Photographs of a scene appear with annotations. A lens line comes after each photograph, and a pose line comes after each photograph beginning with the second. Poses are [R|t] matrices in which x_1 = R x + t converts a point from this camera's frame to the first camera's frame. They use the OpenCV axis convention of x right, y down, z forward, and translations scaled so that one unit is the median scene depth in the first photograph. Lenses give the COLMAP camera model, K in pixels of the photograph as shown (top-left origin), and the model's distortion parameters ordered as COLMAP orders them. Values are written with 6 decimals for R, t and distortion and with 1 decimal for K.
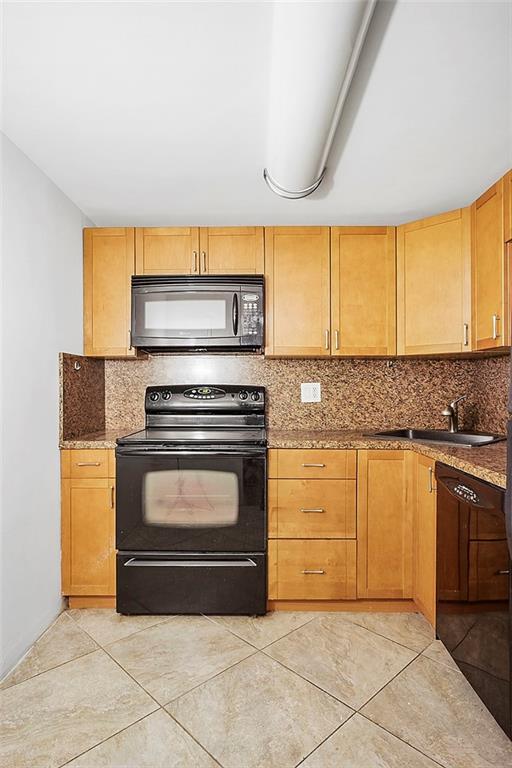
lens RADIAL K [[439.4, 0, 257.7], [0, 439.4, 382.4], [0, 0, 1]] dist [-0.002592, 0.000142]
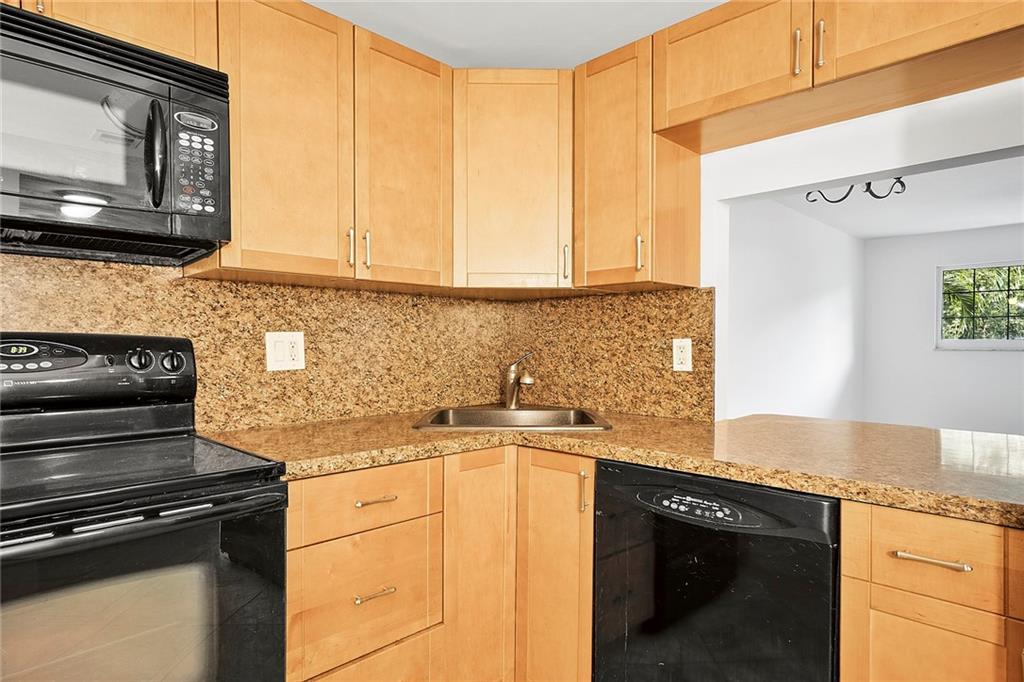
lens RADIAL K [[585.9, 0, 509.7], [0, 585.9, 351.7], [0, 0, 1]] dist [-0.002592, 0.000142]
pose [[0.701914, -0.010496, 0.712184, -0.175824], [-0.006704, 0.999750, 0.021342, 0.007729], [-0.712230, -0.019755, 0.701668, 0.348029]]
